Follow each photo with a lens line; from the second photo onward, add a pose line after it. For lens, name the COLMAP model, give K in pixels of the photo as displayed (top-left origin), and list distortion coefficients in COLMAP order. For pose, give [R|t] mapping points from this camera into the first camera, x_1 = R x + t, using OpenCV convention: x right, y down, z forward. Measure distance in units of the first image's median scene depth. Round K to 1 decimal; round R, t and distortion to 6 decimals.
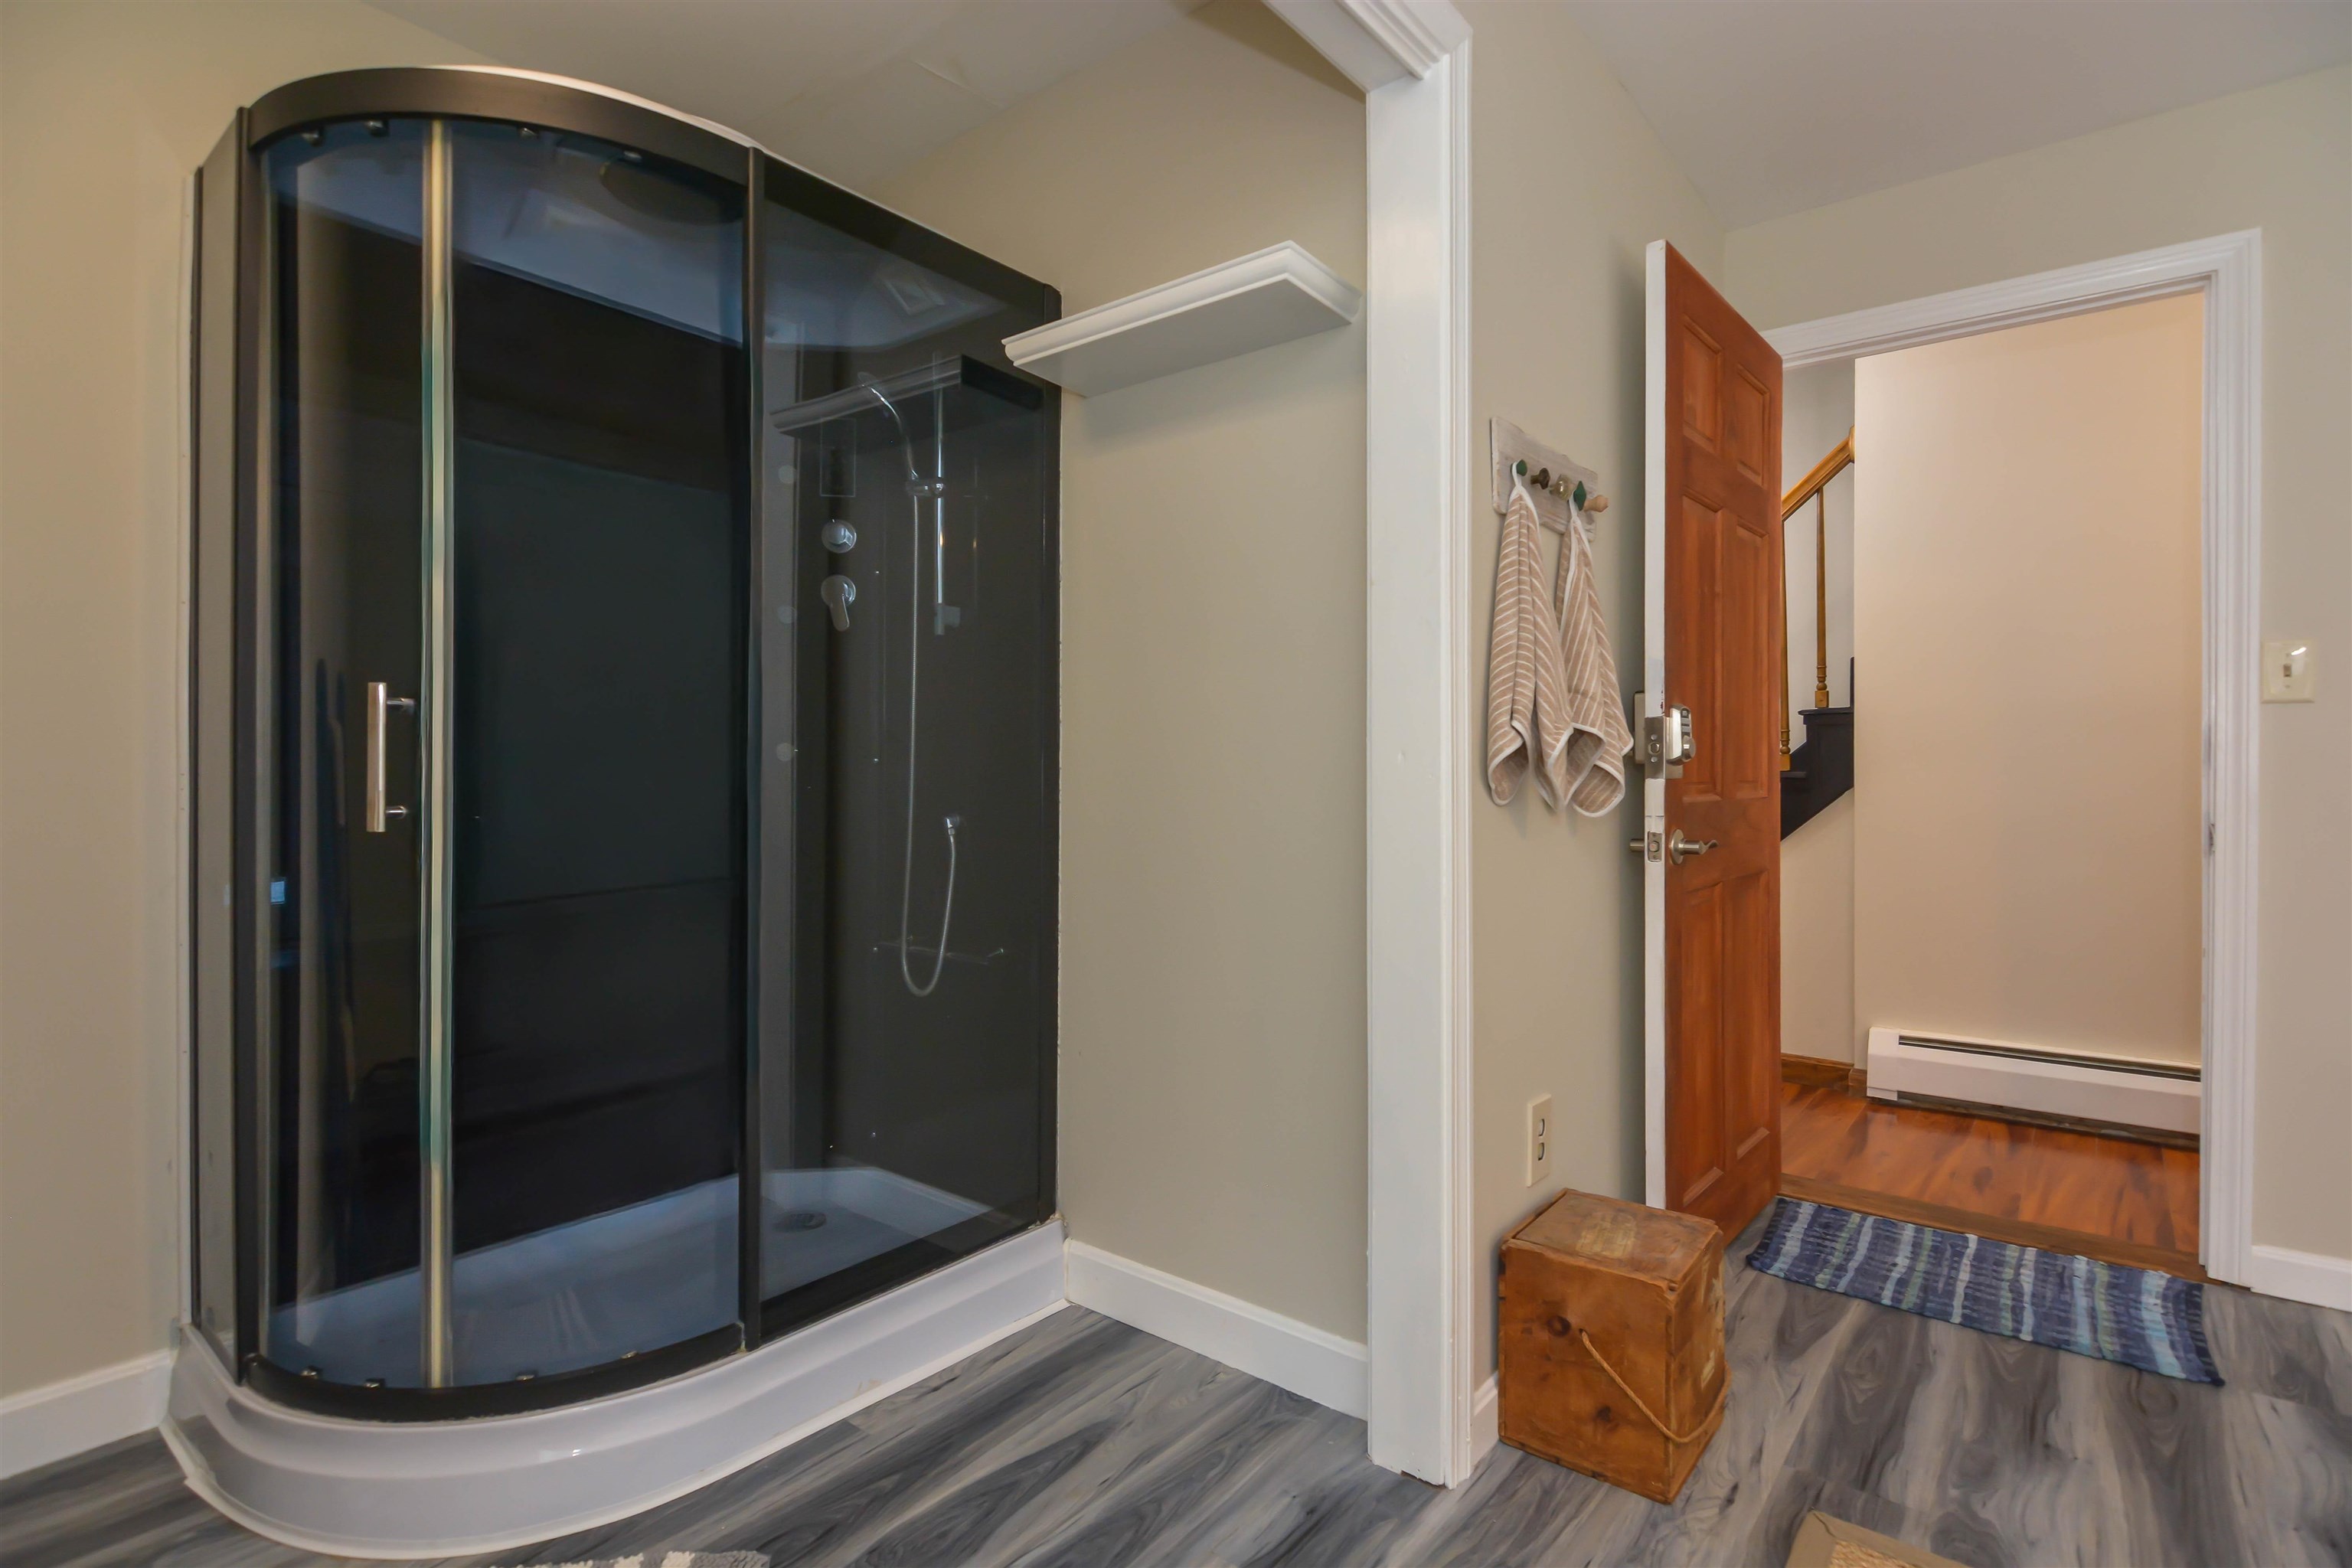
lens RADIAL K [[1147.4, 0, 1200.7], [0, 1147.4, 788.1], [0, 0, 1]] dist [-0.000975, -0.001256]
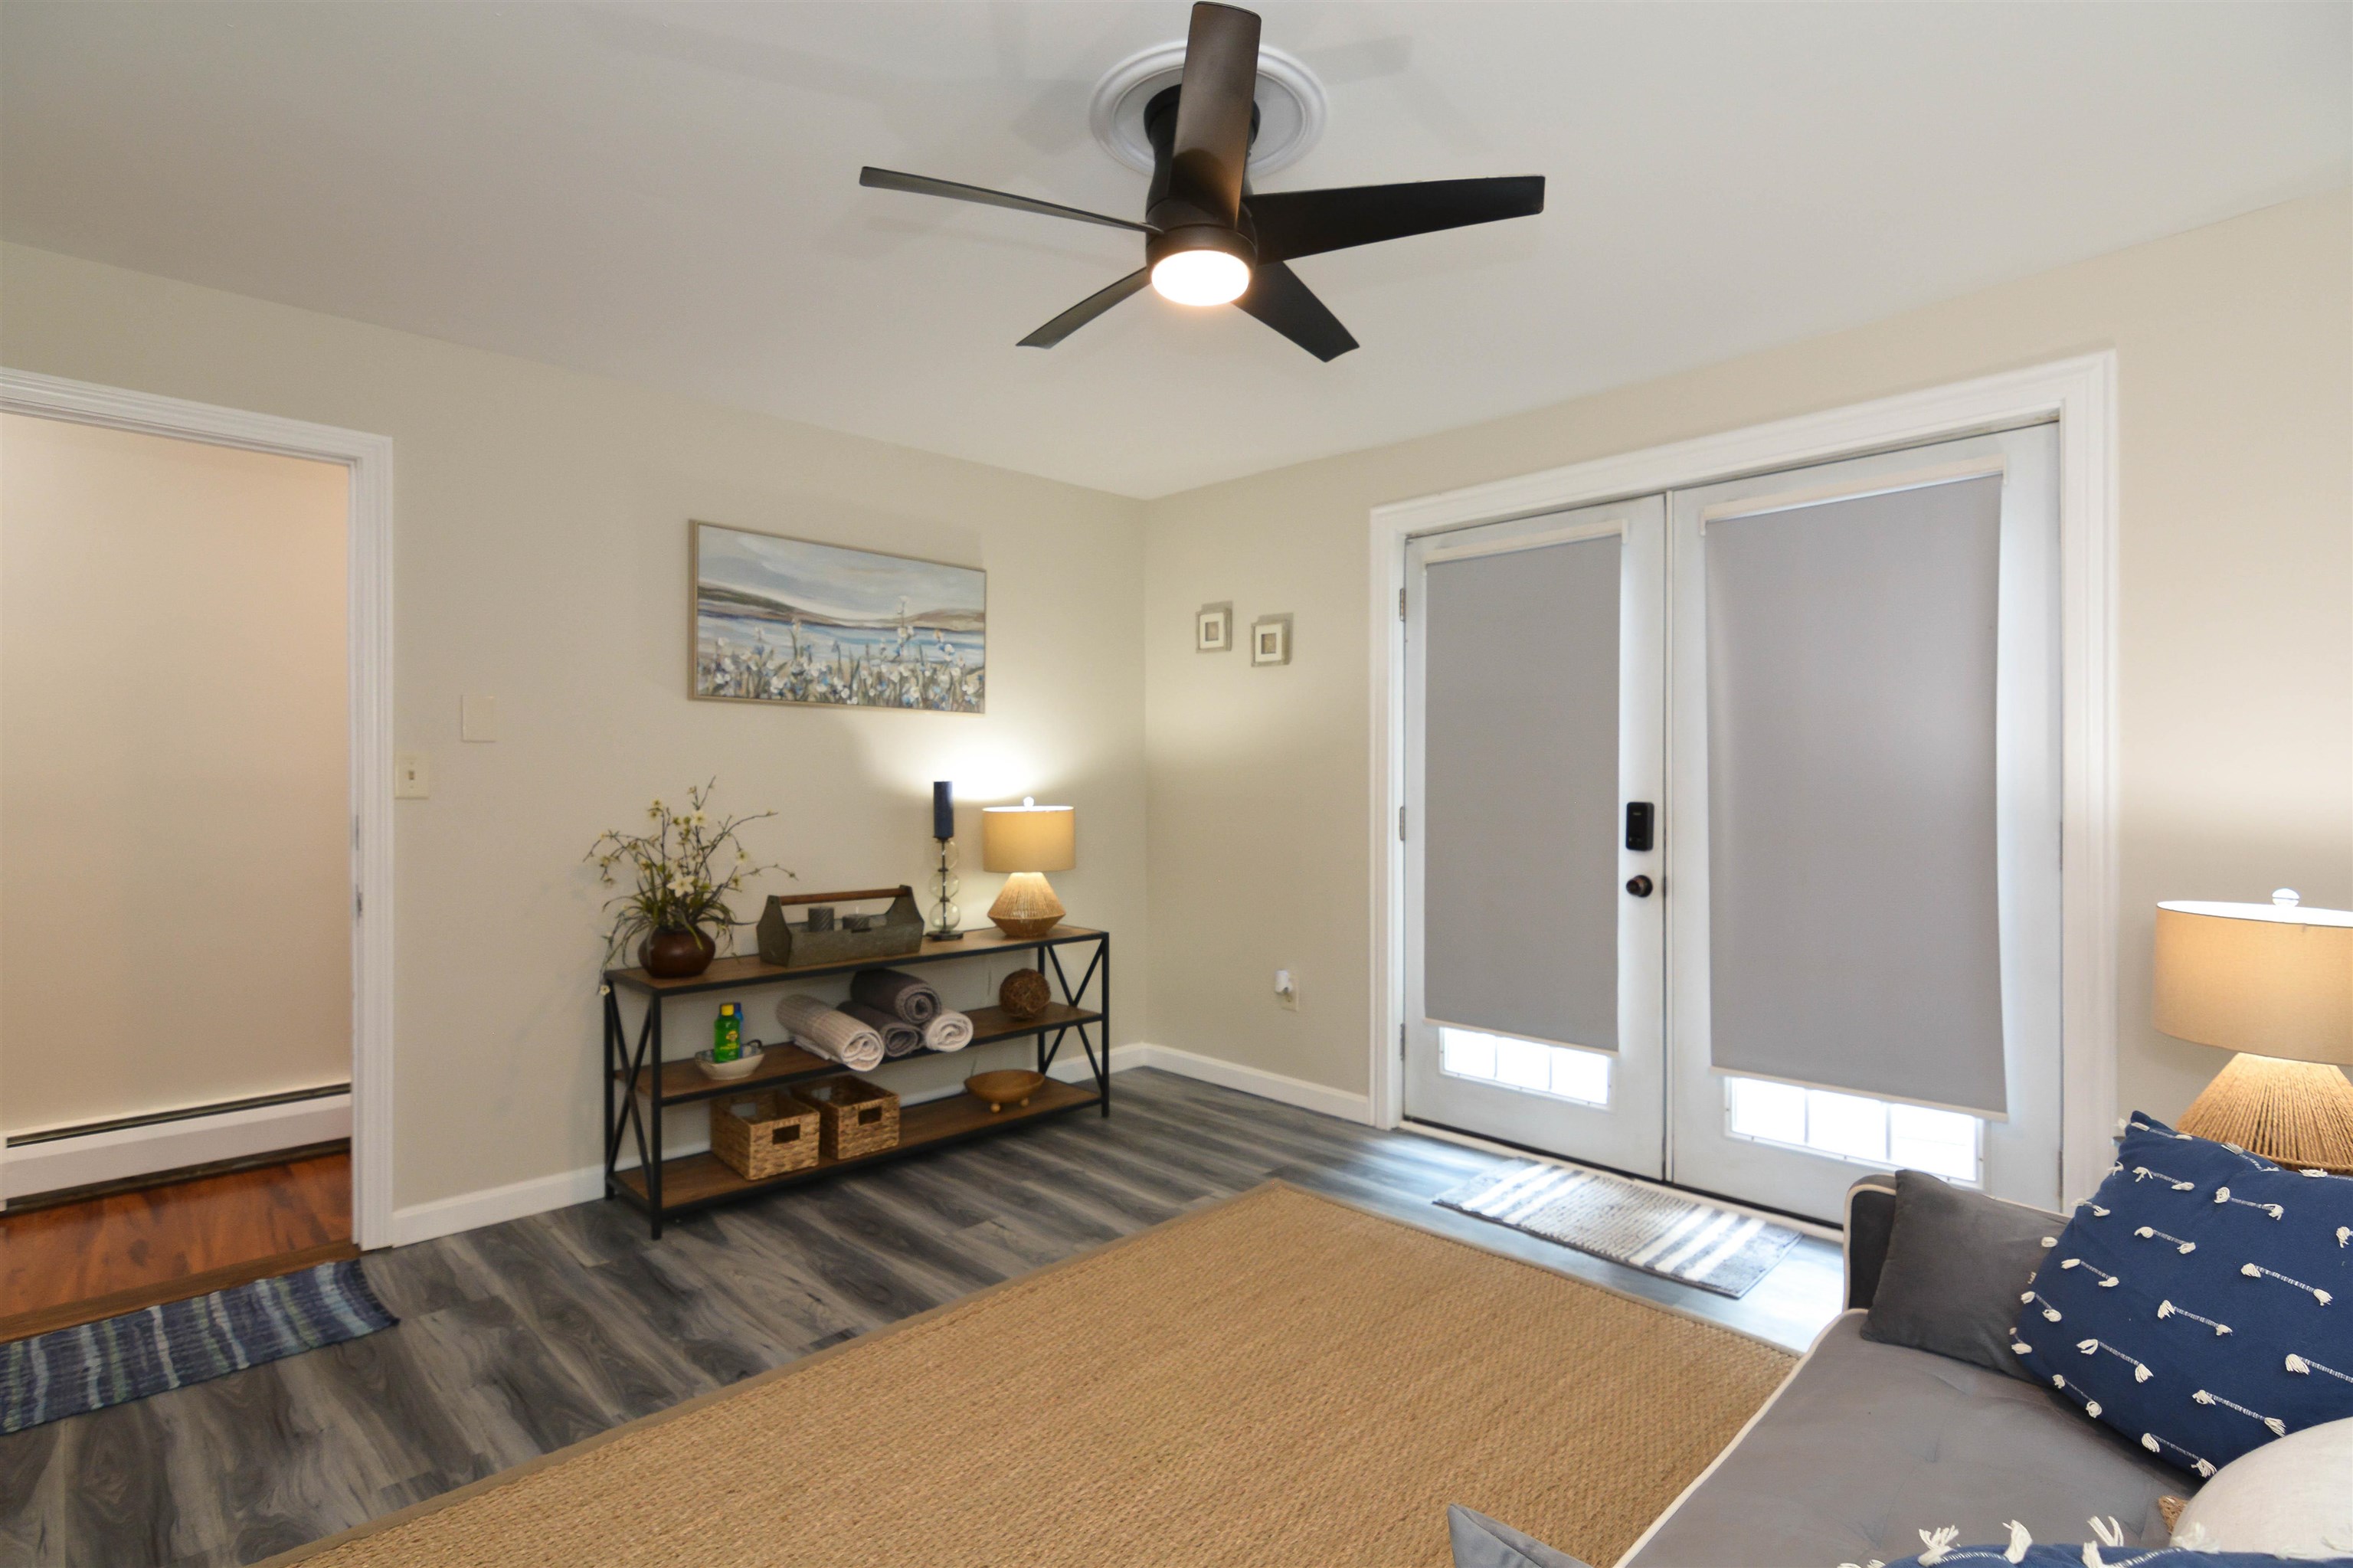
lens RADIAL K [[1141.7, 0, 1202.8], [0, 1141.7, 781.6], [0, 0, 1]] dist [0.021807, -0.000572]
pose [[0.112534, 0.004082, 0.993640, -0.302997], [0.002652, 0.999987, -0.004409, -0.088982], [-0.993644, 0.003131, 0.112521, -0.079090]]
